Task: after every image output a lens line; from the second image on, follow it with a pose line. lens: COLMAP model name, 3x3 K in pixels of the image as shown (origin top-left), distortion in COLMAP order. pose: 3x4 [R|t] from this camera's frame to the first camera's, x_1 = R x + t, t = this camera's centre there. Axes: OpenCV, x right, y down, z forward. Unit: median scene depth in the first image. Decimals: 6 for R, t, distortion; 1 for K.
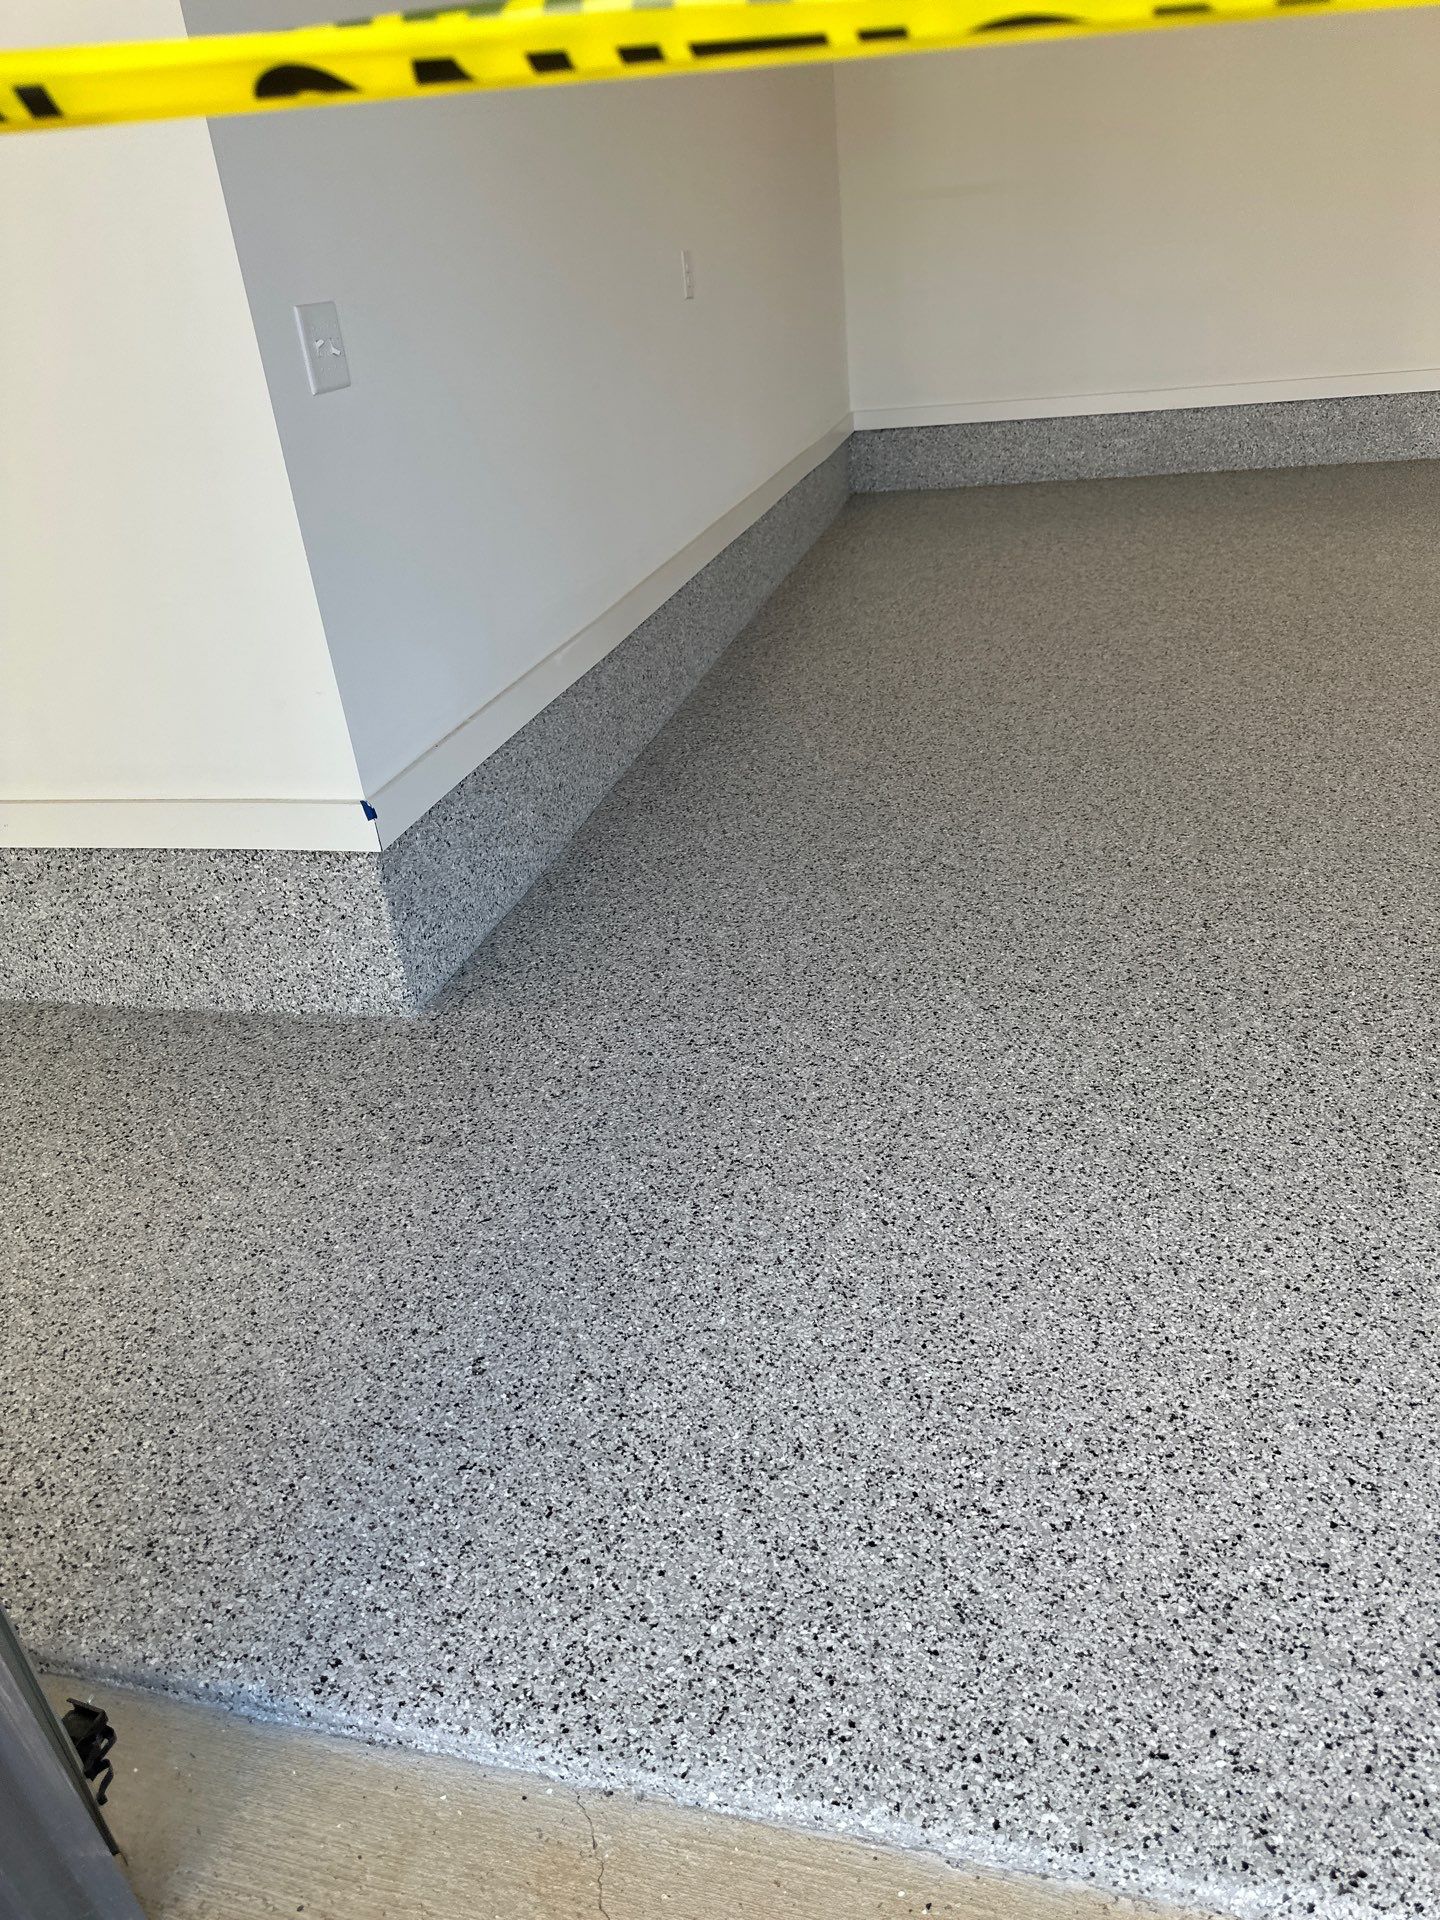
lens RADIAL K [[1363.3, 0, 720.0], [0, 1363.3, 960.0], [0, 0, 1]] dist [0.023393, -0.030689]
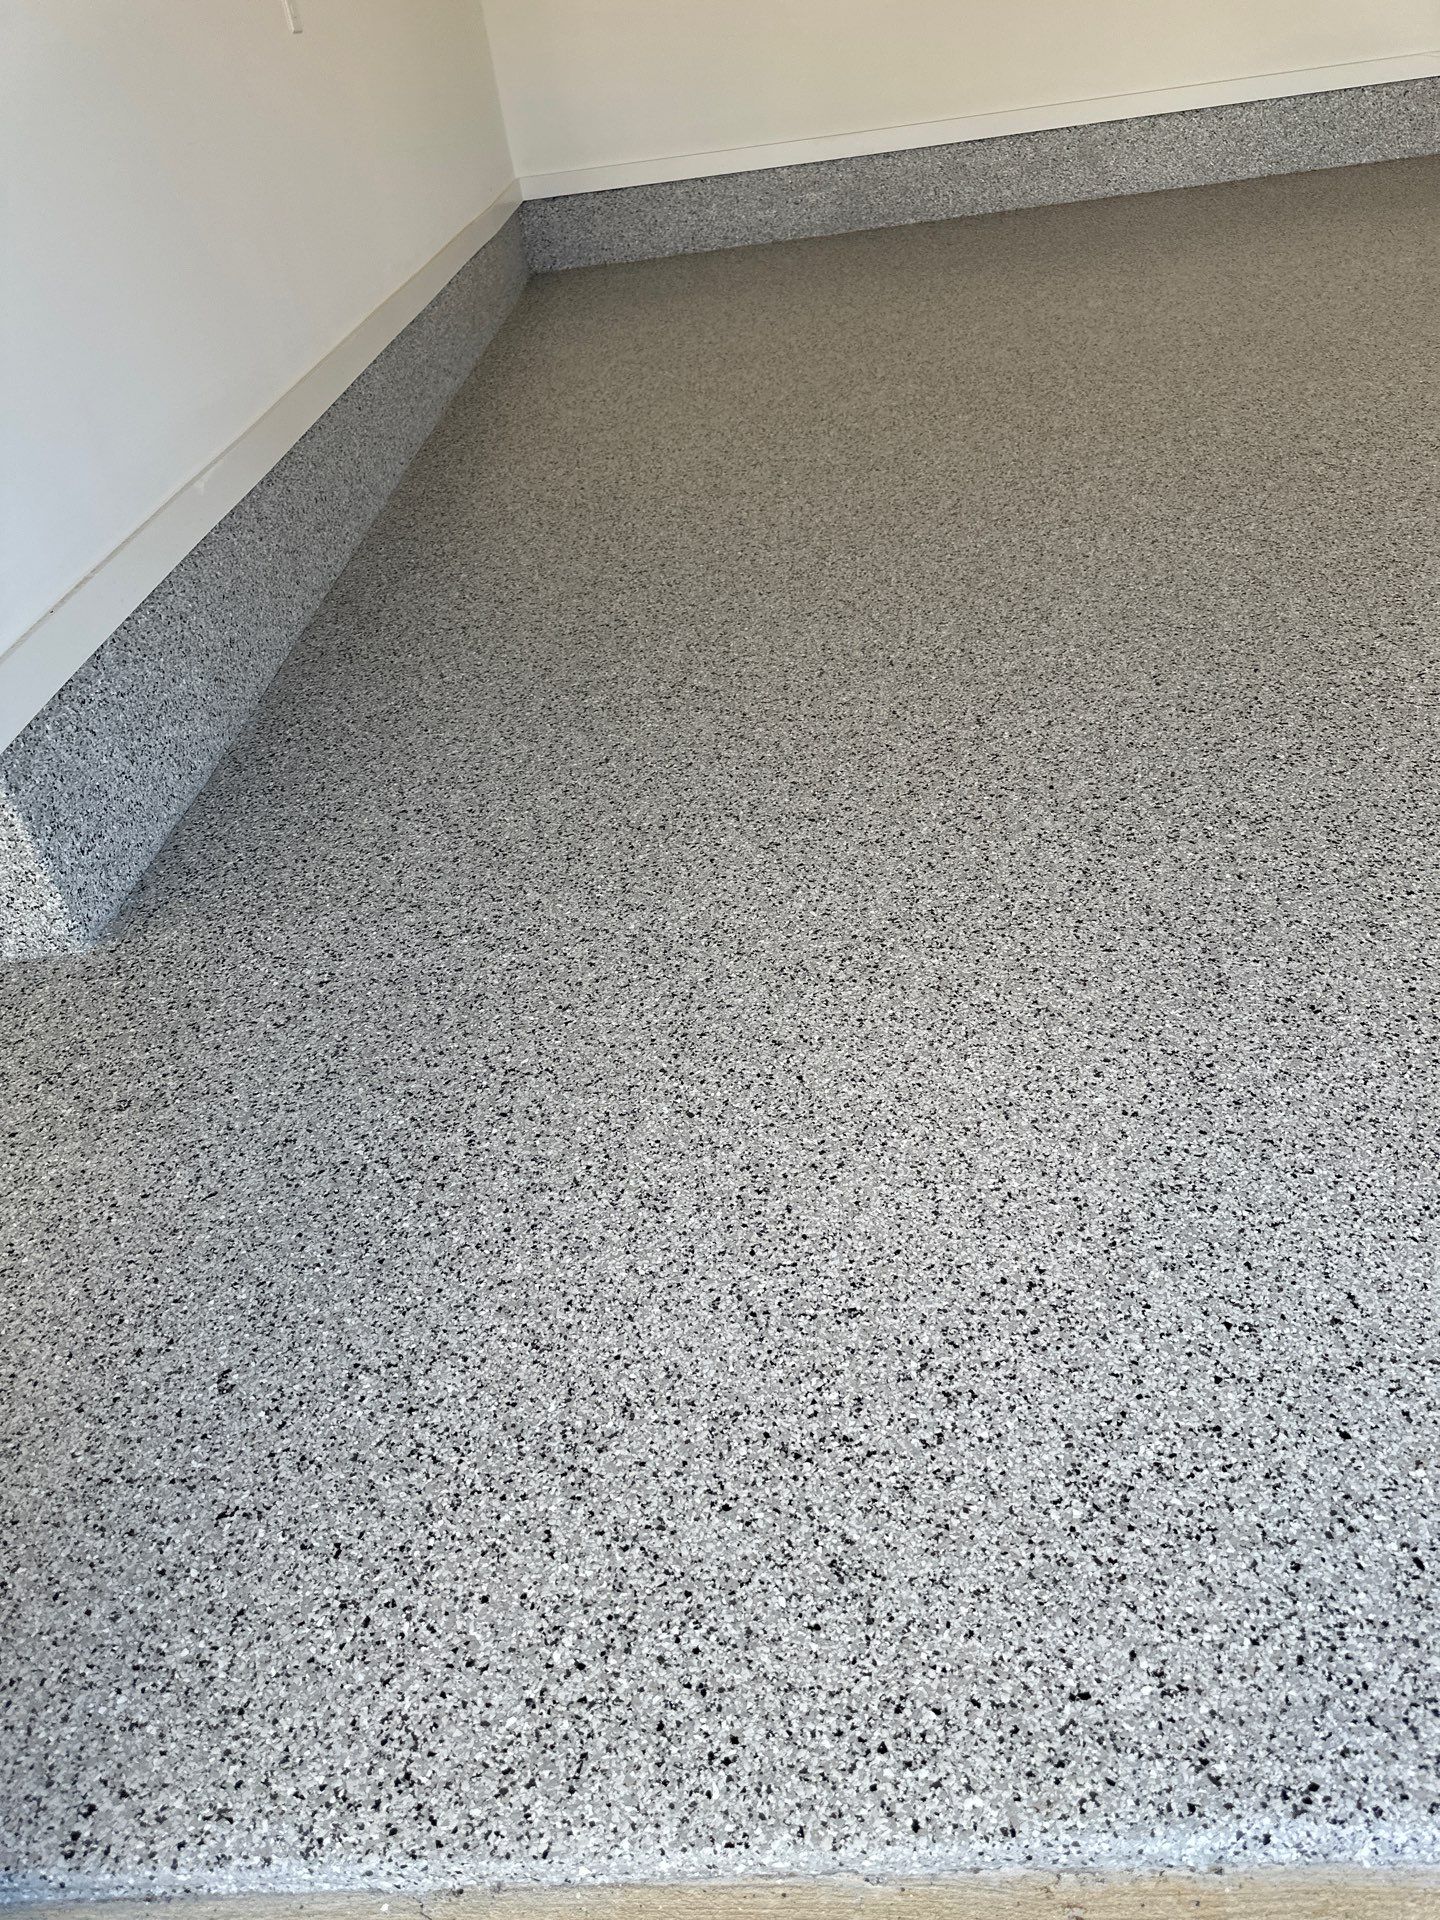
lens RADIAL K [[1334.5, 0, 720.0], [0, 1334.5, 960.0], [0, 0, 1]] dist [0.053310, -0.073974]
pose [[0.975540, -0.150880, 0.159866, 0.025913], [0.128160, 0.981240, 0.144021, -0.034640], [-0.178597, -0.120010, 0.976576, 0.232942]]
